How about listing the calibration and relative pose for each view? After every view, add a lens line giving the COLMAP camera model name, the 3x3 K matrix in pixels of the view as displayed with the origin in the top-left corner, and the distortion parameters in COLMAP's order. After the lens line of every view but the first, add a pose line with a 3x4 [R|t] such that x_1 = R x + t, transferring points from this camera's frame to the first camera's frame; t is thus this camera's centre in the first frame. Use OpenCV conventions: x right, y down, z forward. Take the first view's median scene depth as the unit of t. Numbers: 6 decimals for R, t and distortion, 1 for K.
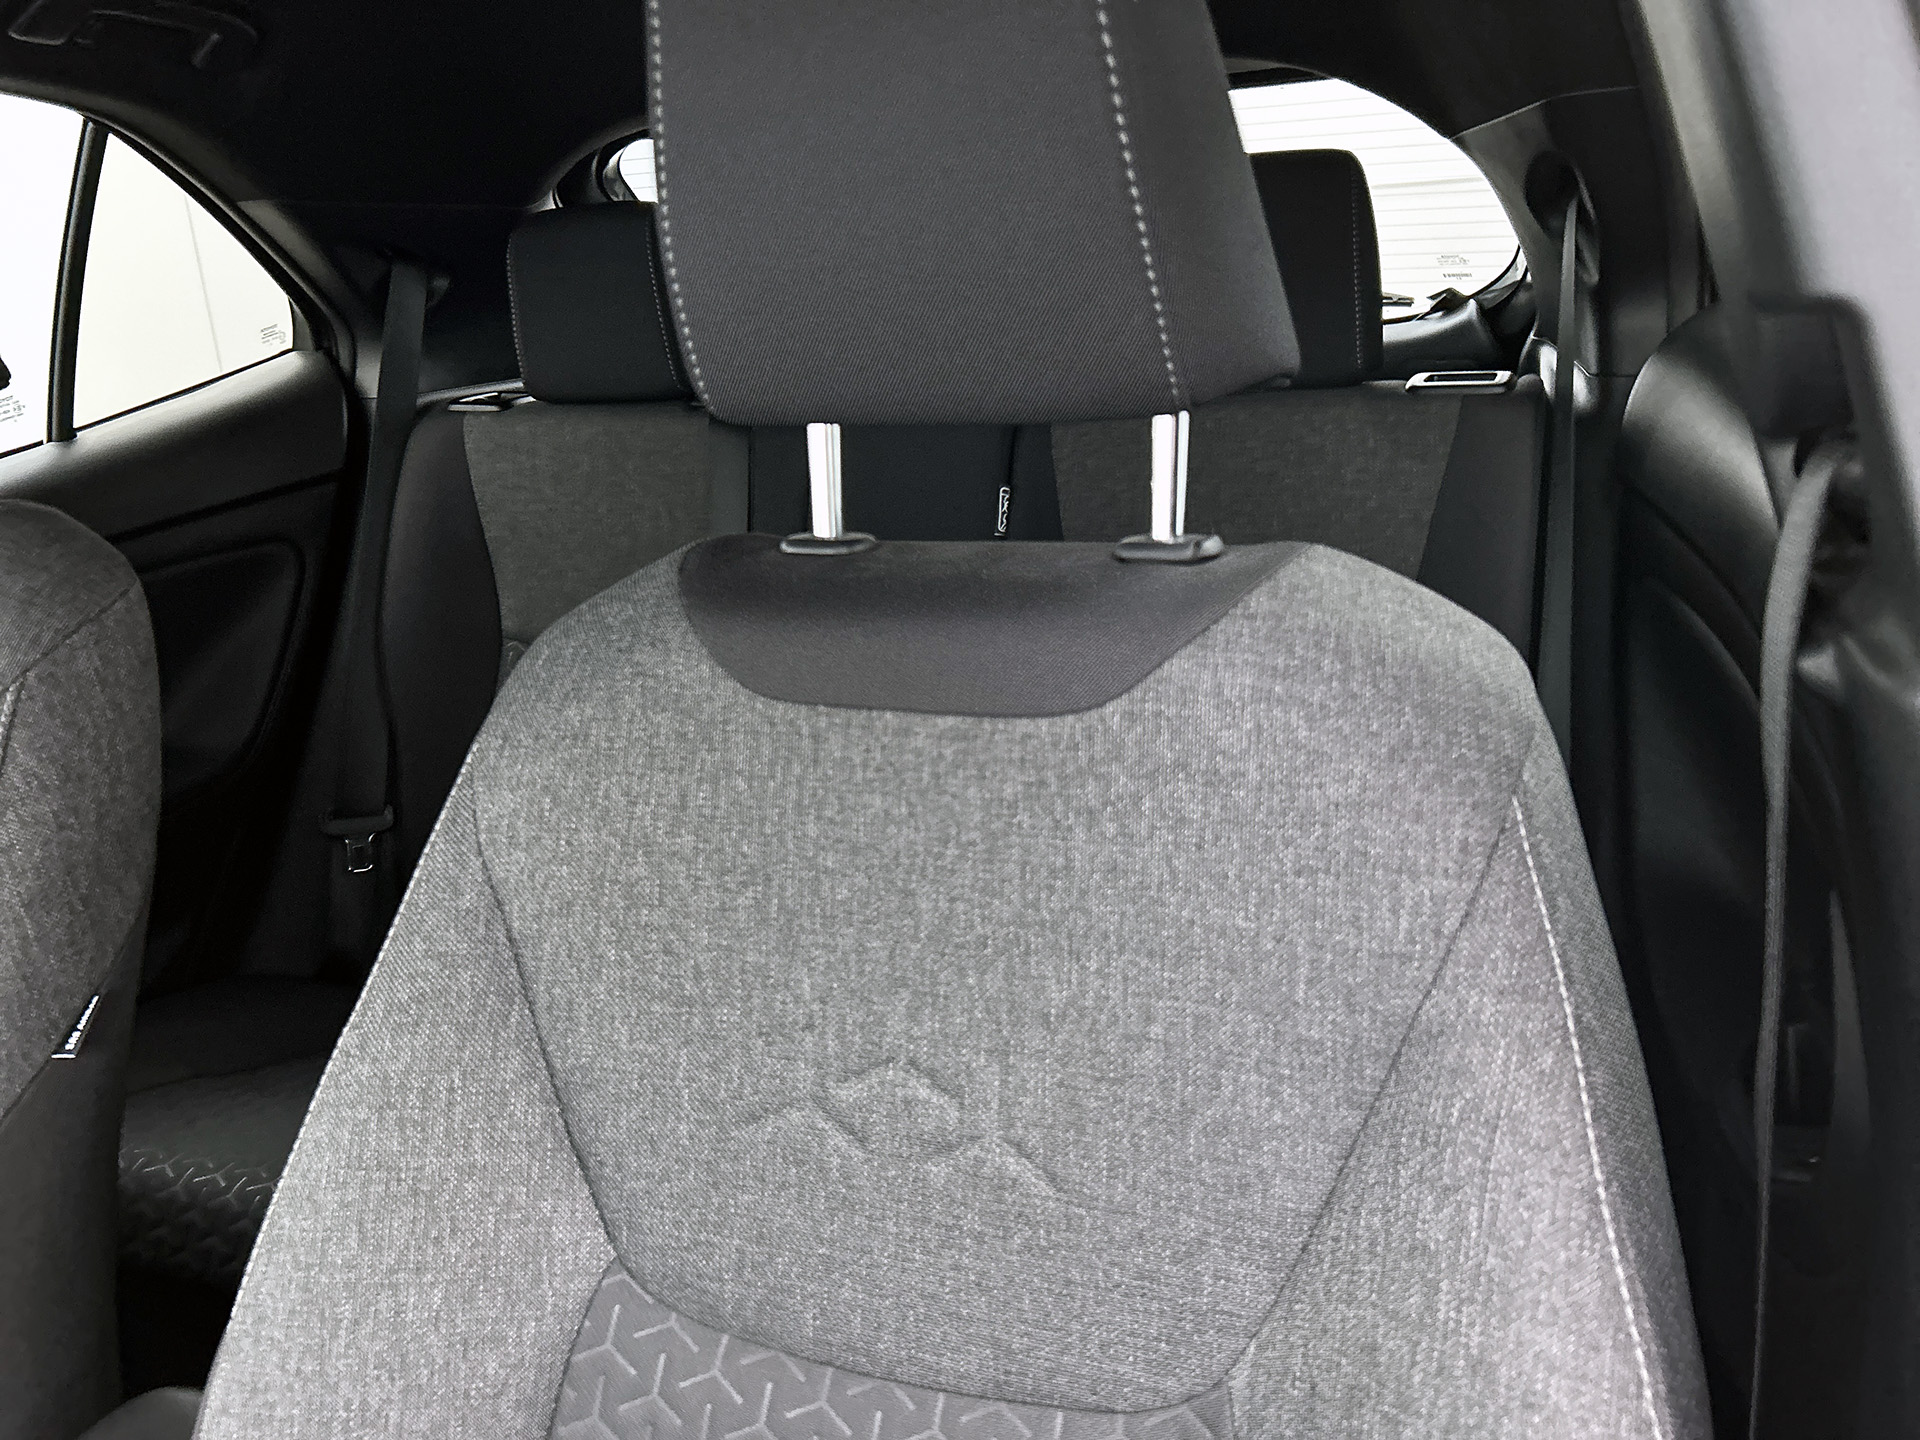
lens RADIAL K [[1540.9, 0, 960.0], [0, 1540.9, 720.0], [0, 0, 1]] dist [0.006664, -0.009974]
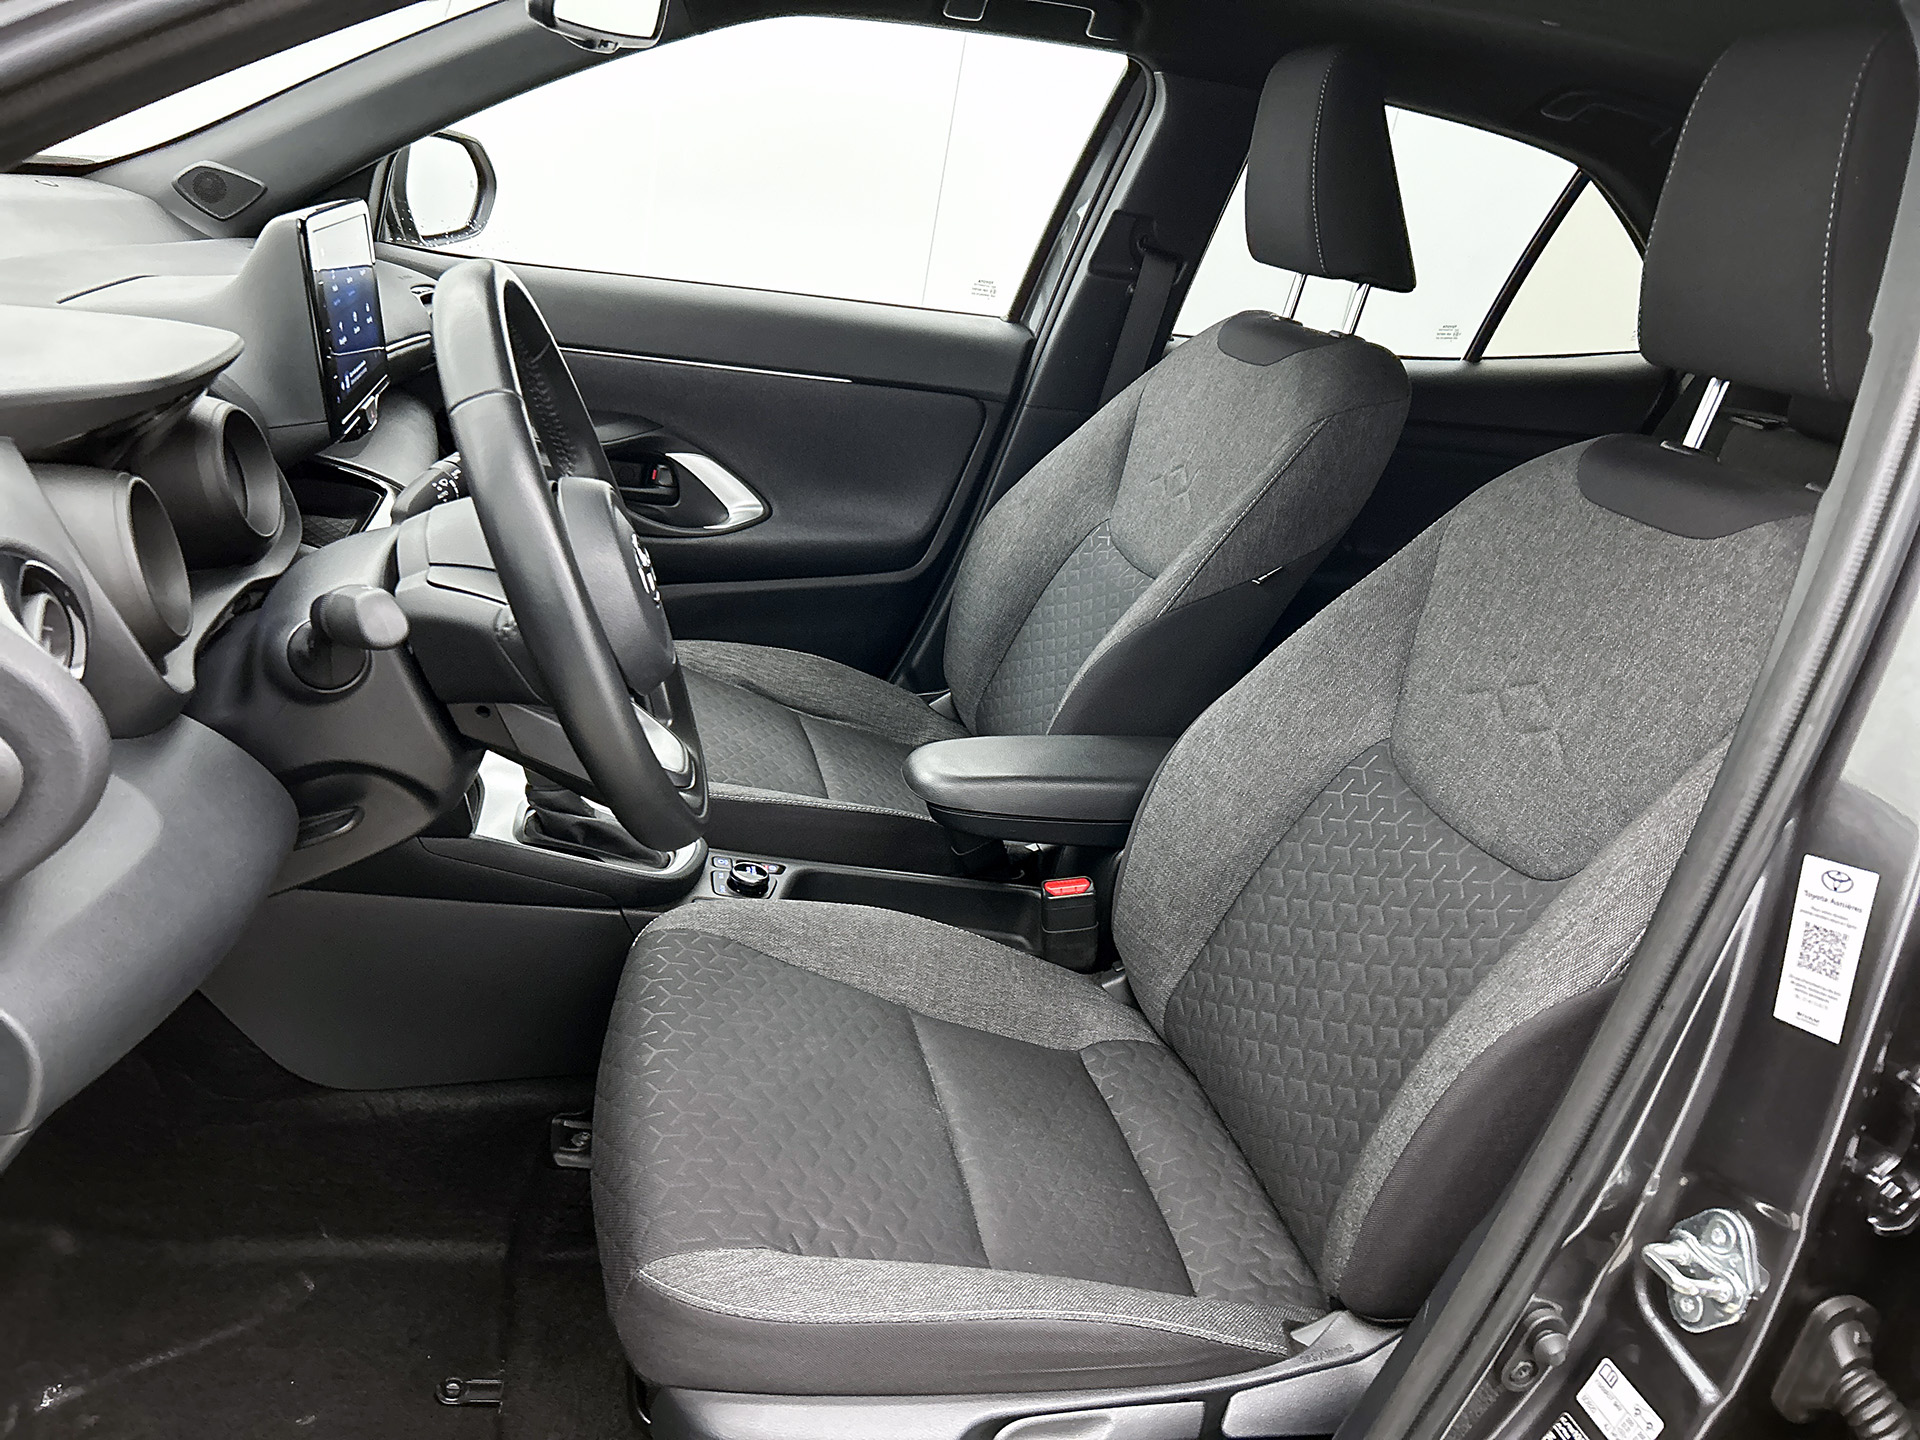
lens RADIAL K [[1439.8, 0, 960.0], [0, 1439.8, 720.0], [0, 0, 1]] dist [0.019260, 0.003093]
pose [[0.544491, 0.427424, -0.721691, 0.853784], [-0.441327, 0.877679, 0.186843, 0.231562], [0.713275, 0.216768, 0.666522, -0.689633]]
